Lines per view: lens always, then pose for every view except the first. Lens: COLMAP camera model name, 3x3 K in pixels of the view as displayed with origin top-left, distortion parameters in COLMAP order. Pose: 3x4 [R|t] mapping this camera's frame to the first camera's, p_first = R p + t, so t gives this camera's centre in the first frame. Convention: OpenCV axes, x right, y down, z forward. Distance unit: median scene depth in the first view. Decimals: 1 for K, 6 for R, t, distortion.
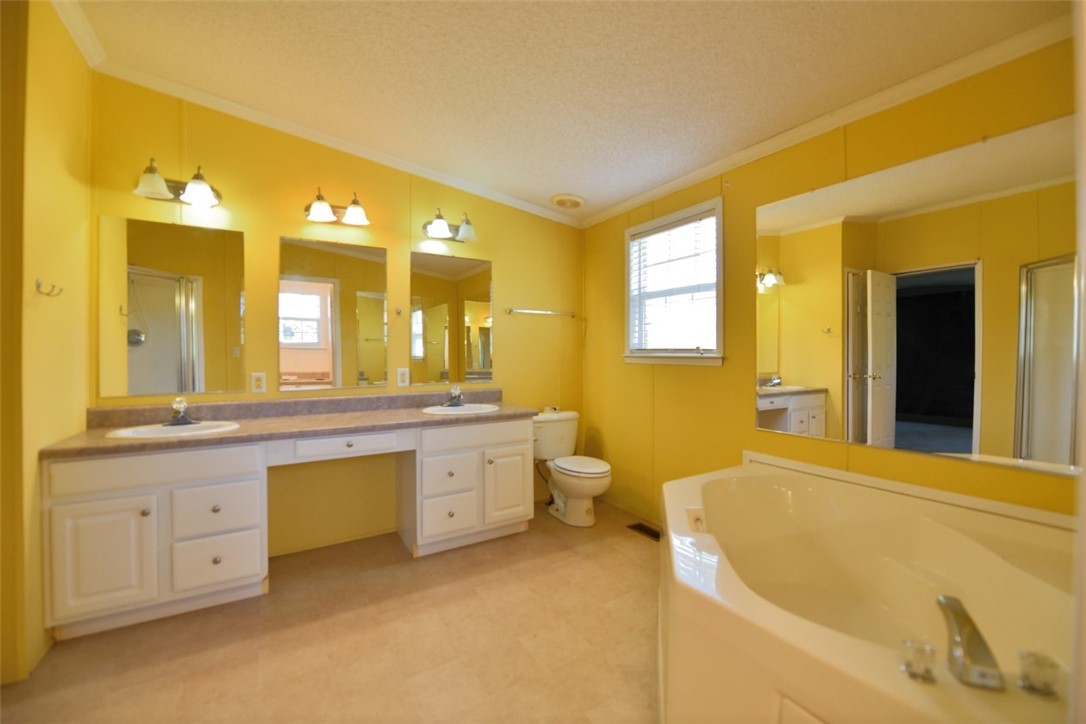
lens RADIAL K [[437.7, 0, 543.6], [0, 437.7, 354.0], [0, 0, 1]] dist [-0.015872, -0.000679]
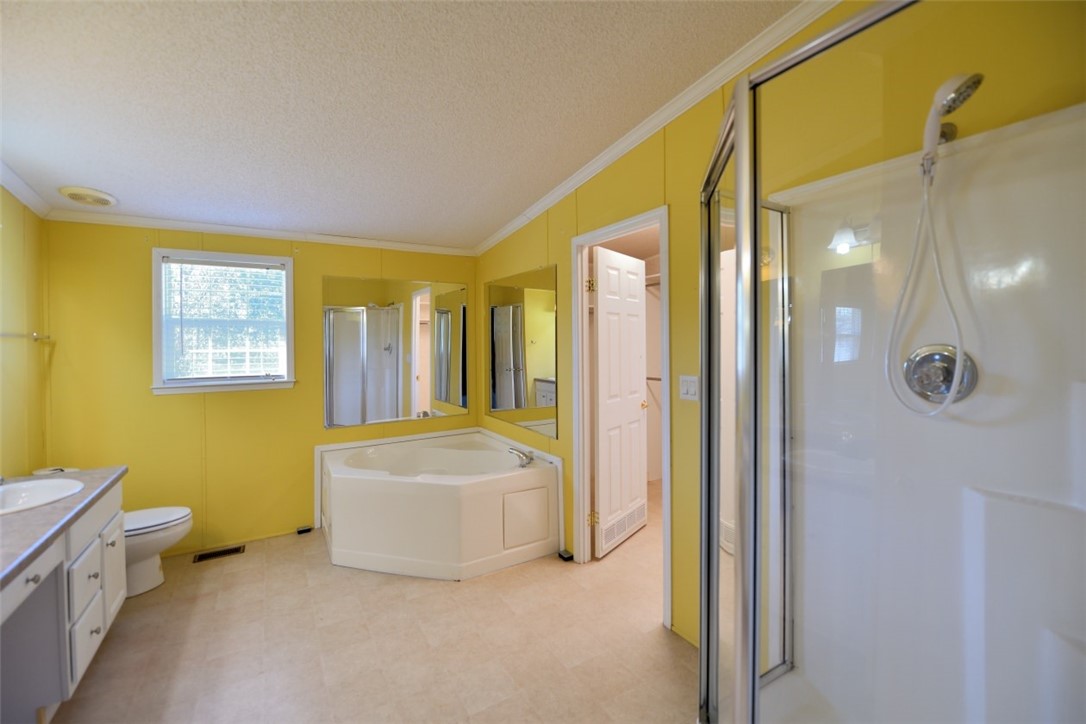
lens RADIAL K [[445.0, 0, 545.5], [0, 445.0, 338.7], [0, 0, 1]] dist [-0.018549, -0.000424]
pose [[0.004409, 0.004081, 0.999982, -0.878259], [0.015452, 0.999872, -0.004149, -0.098498], [-0.999871, 0.015470, 0.004346, 0.229559]]
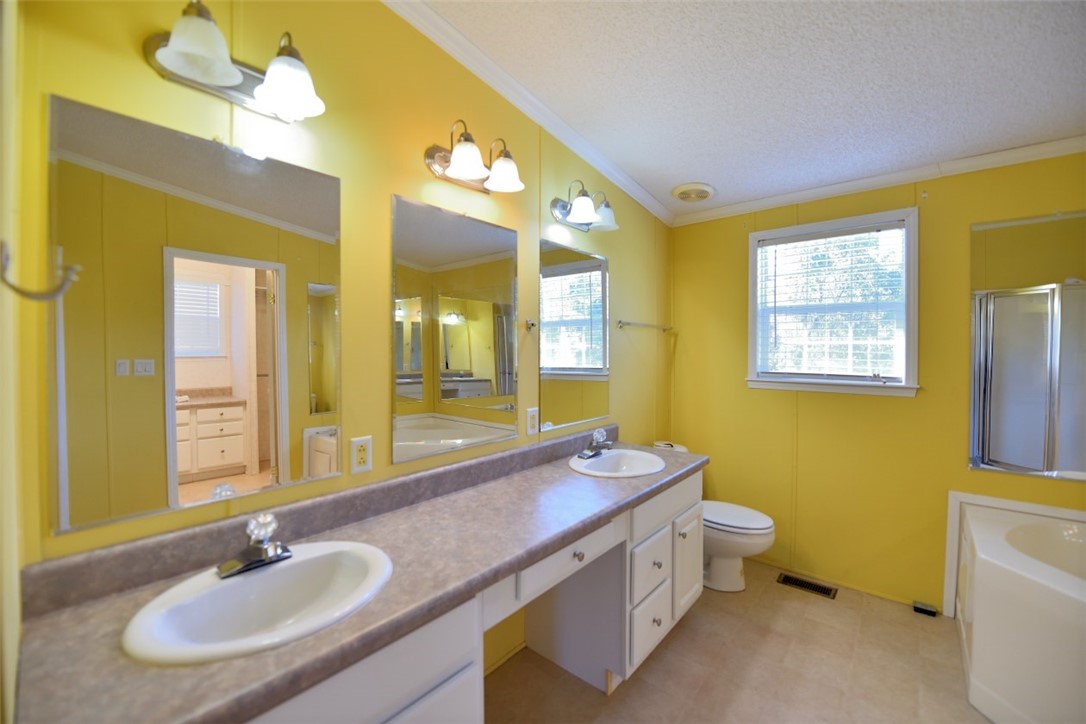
lens RADIAL K [[437.7, 0, 543.6], [0, 437.7, 354.0], [0, 0, 1]] dist [-0.015872, -0.000679]
pose [[0.952407, 0.000663, 0.304829, -0.566573], [-0.002620, 0.999979, 0.006010, -0.061881], [-0.304818, -0.006522, 0.952388, 0.374281]]
